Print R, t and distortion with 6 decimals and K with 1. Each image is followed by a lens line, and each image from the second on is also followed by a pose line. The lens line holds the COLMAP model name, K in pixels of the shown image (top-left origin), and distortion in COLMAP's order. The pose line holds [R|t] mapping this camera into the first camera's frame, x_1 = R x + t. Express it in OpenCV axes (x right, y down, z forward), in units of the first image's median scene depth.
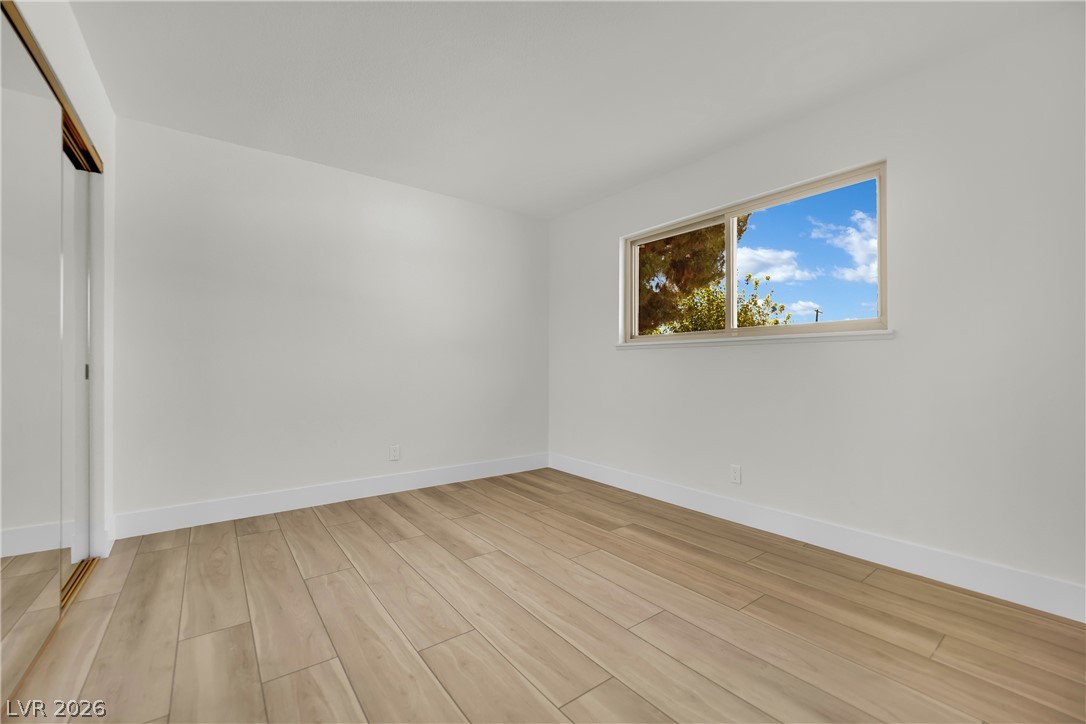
lens RADIAL K [[455.5, 0, 535.7], [0, 455.5, 365.4], [0, 0, 1]] dist [-0.014203, 0.000391]
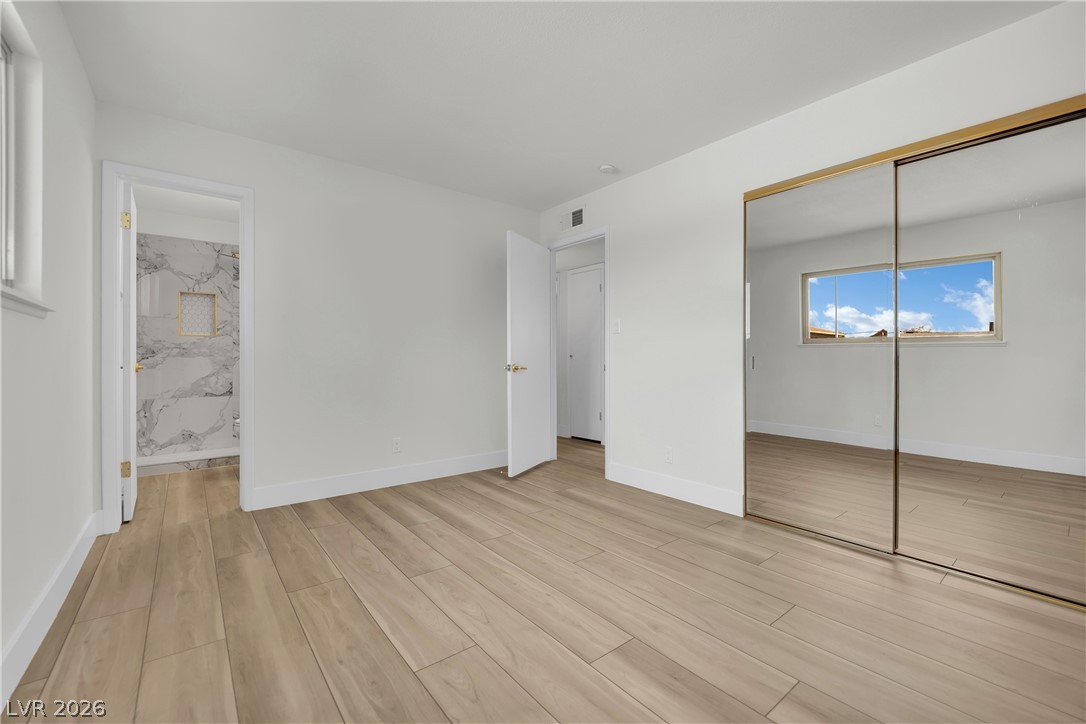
lens RADIAL K [[455.5, 0, 535.7], [0, 455.5, 365.4], [0, 0, 1]] dist [-0.014203, 0.000391]
pose [[-0.999566, -0.000763, -0.029442, 0.008590], [-0.000885, 0.999991, 0.004125, 0.015333], [0.029439, 0.004149, -0.999558, 1.935401]]
